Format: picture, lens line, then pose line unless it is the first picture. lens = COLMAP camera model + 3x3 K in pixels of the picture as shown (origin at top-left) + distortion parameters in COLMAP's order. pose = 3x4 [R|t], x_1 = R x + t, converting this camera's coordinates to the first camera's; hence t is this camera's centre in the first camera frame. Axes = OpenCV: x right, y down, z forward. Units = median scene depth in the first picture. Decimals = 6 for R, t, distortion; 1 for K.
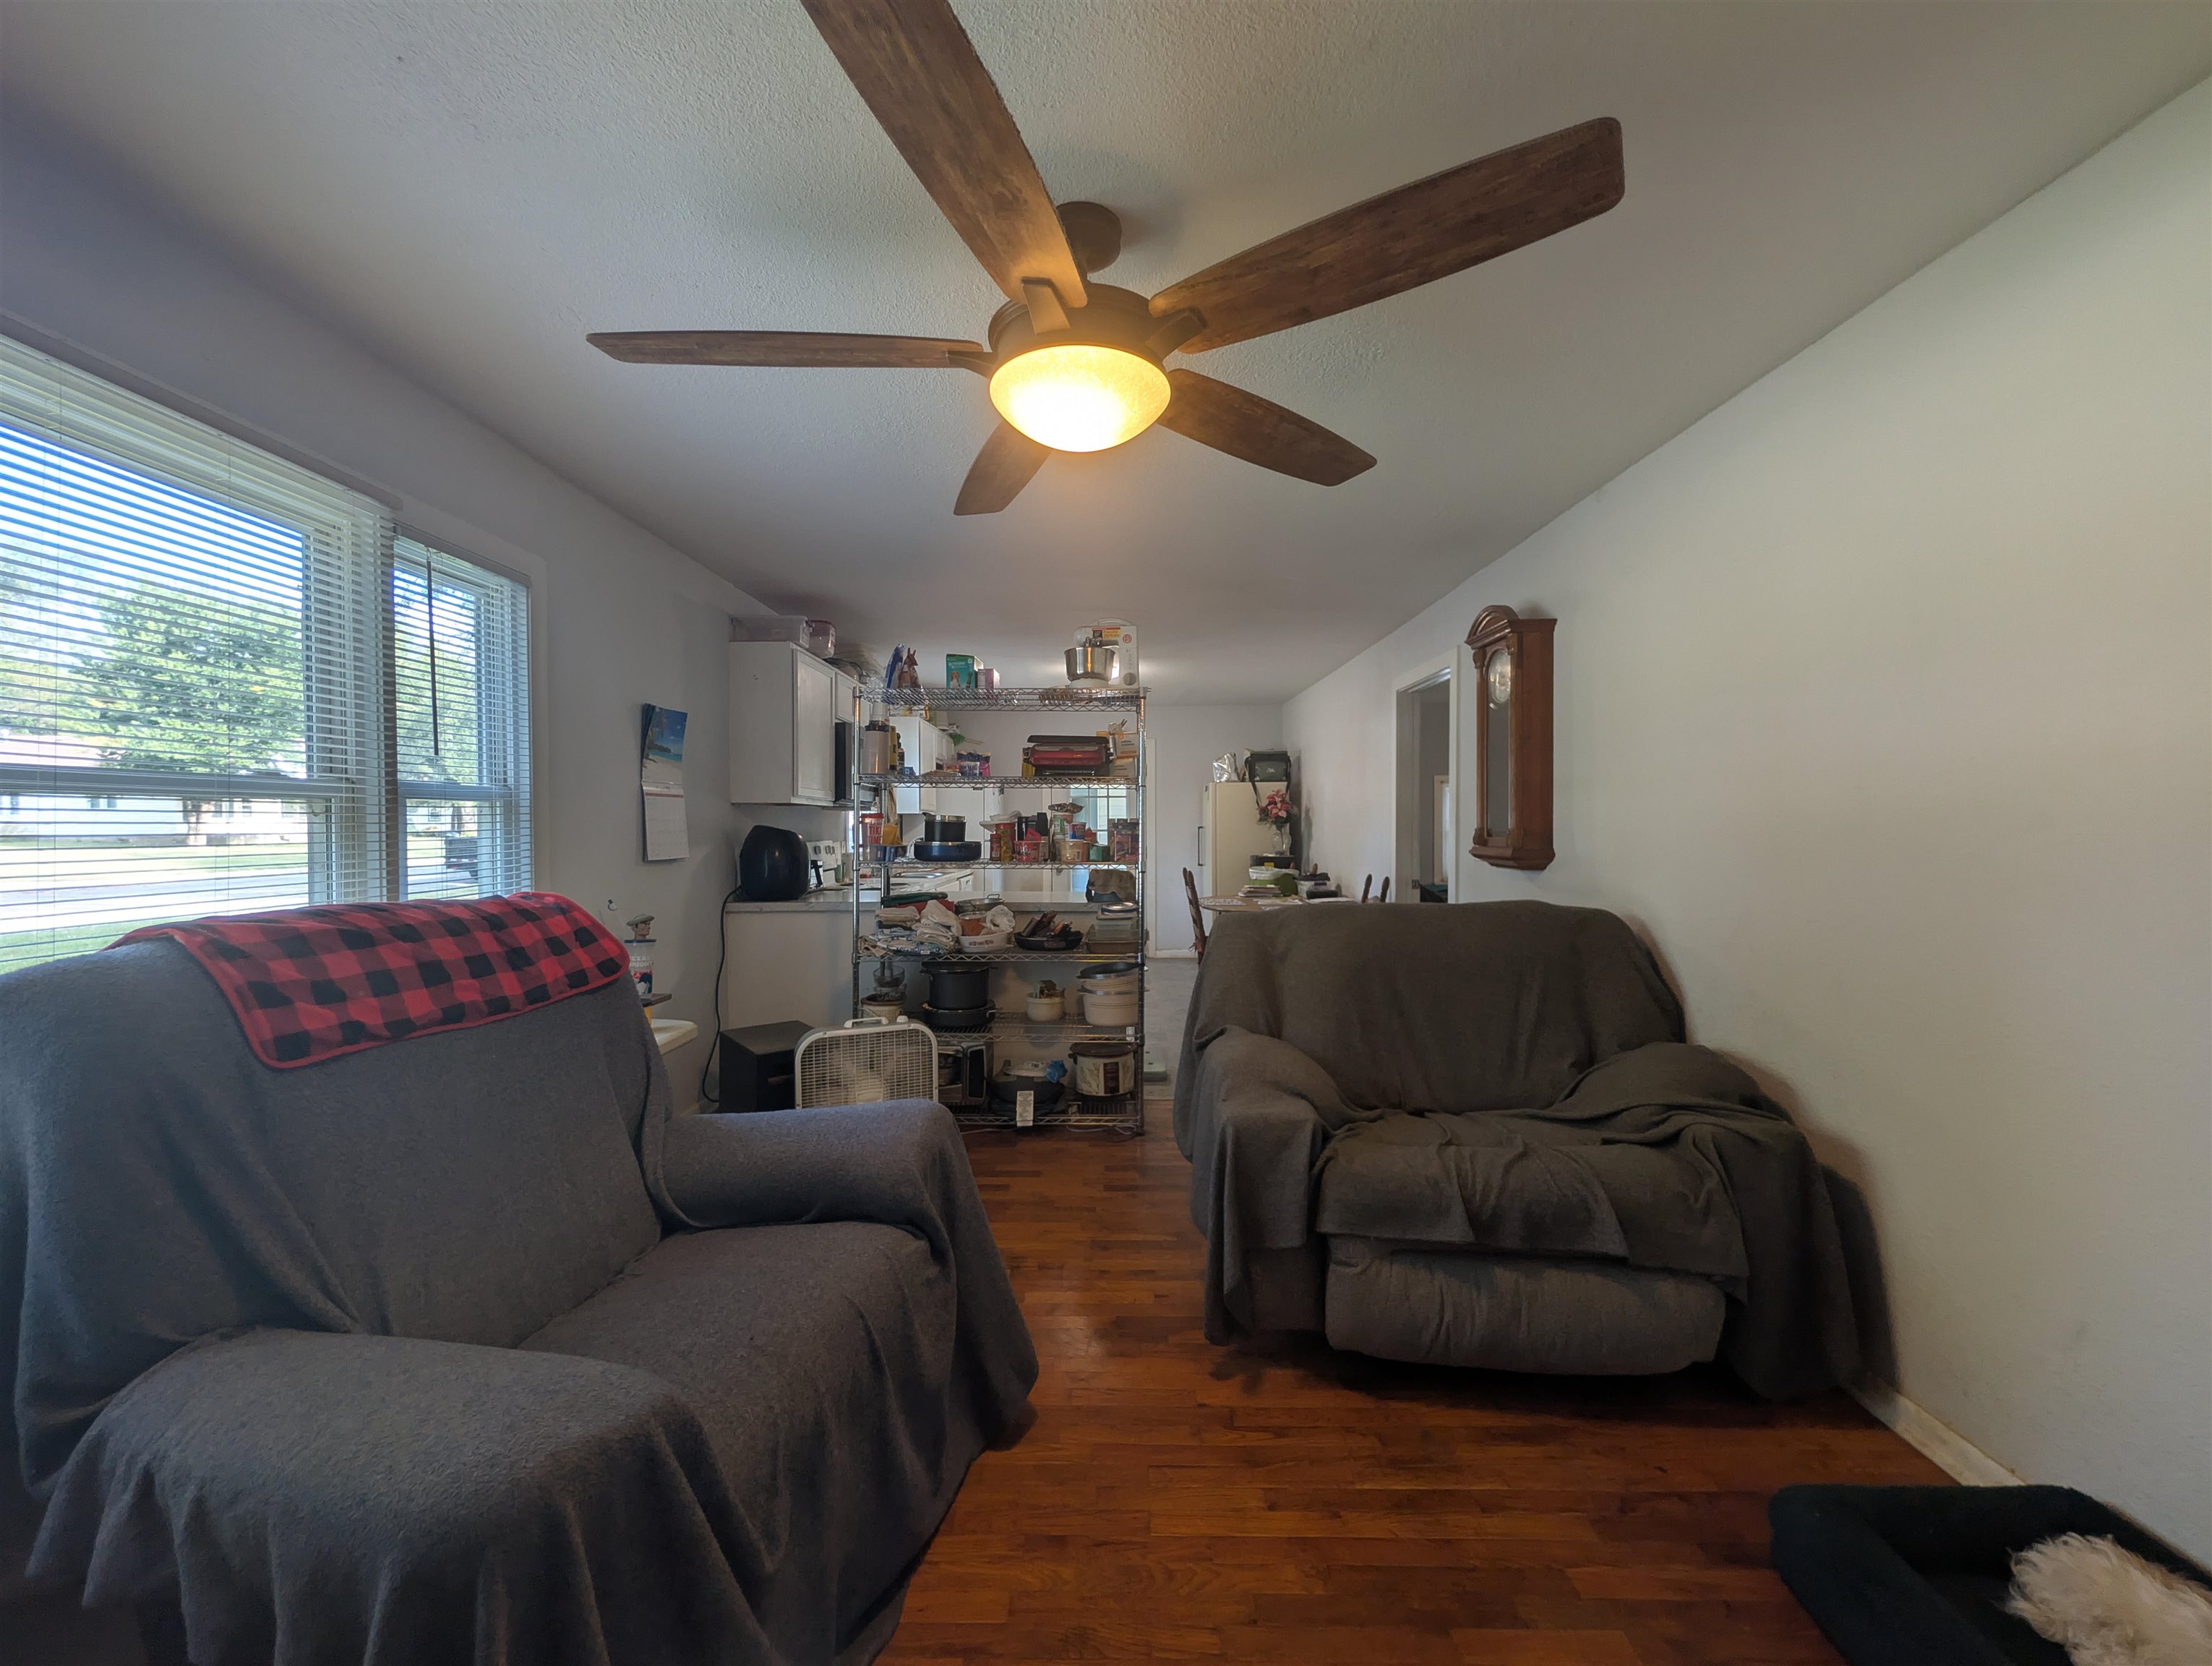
lens RADIAL K [[860.8, 0, 1104.0], [0, 860.8, 834.7], [0, 0, 1]] dist [0.000854, 0.000479]
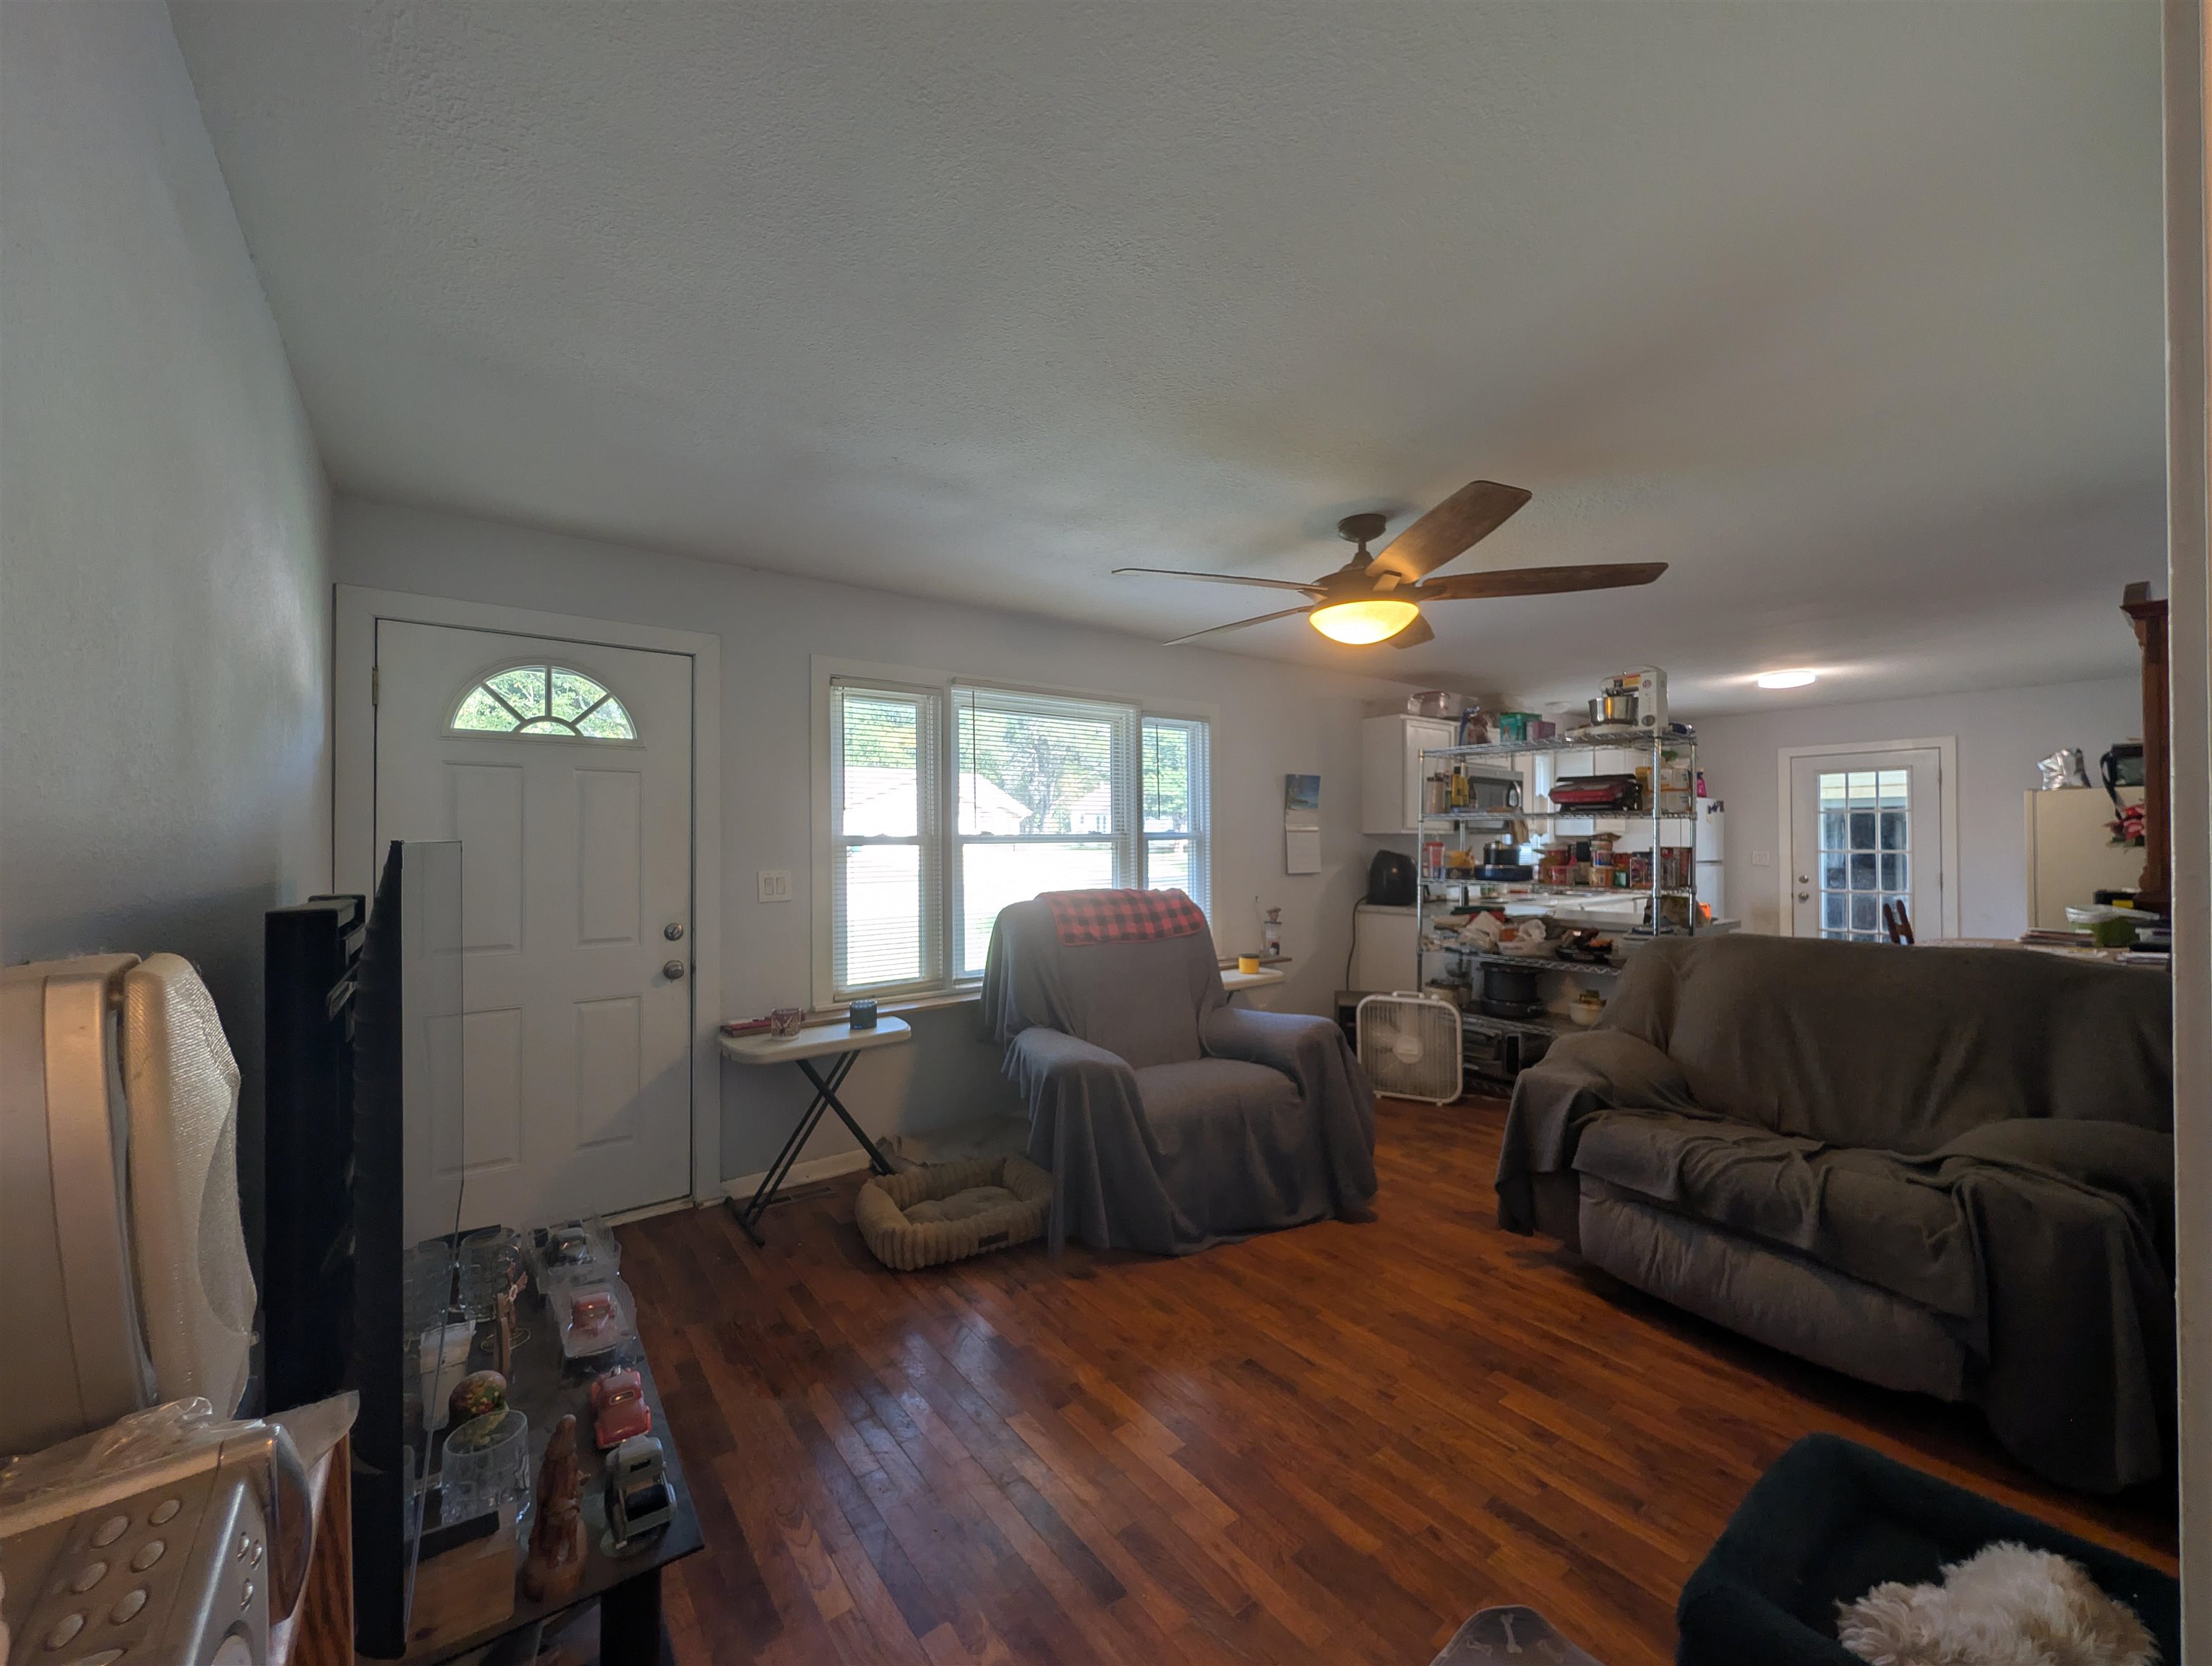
lens RADIAL K [[860.8, 0, 1093.6], [0, 860.8, 834.1], [0, 0, 1]] dist [0.000854, 0.000479]
pose [[0.603925, -0.006804, -0.797012, 0.658709], [-0.003925, 0.999926, -0.011510, -0.028988], [0.797032, 0.010079, 0.603853, -0.307202]]
